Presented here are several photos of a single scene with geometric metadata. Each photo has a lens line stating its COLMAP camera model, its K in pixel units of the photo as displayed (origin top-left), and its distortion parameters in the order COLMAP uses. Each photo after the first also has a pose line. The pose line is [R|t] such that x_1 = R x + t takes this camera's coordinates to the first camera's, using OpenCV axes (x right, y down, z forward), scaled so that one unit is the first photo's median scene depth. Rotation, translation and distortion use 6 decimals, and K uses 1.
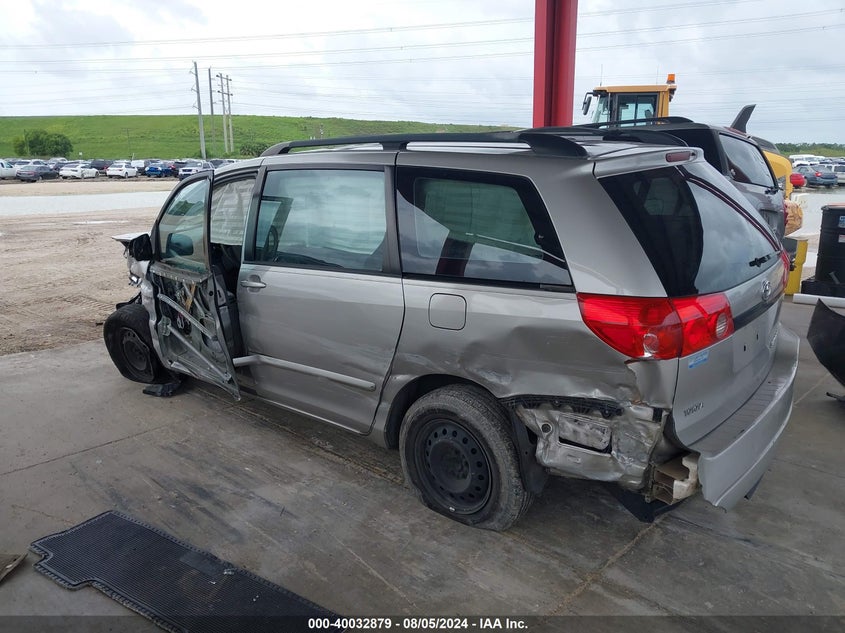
lens RADIAL K [[715.1, 0, 422.7], [0, 715.1, 316.6], [0, 0, 1]] dist [0.006513, -0.029832]
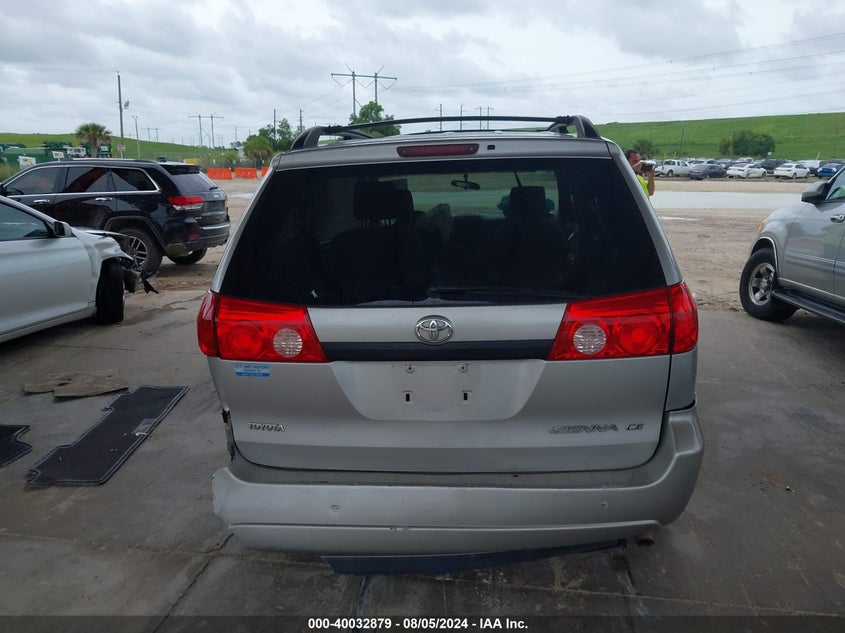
lens RADIAL K [[715.1, 0, 422.3], [0, 715.1, 316.6], [0, 0, 1]] dist [0.006513, -0.029832]
pose [[0.515107, 0.185362, -0.836843, 0.167996], [-0.185791, 0.977270, 0.102106, -0.019453], [0.836748, 0.102882, 0.537837, 0.091369]]
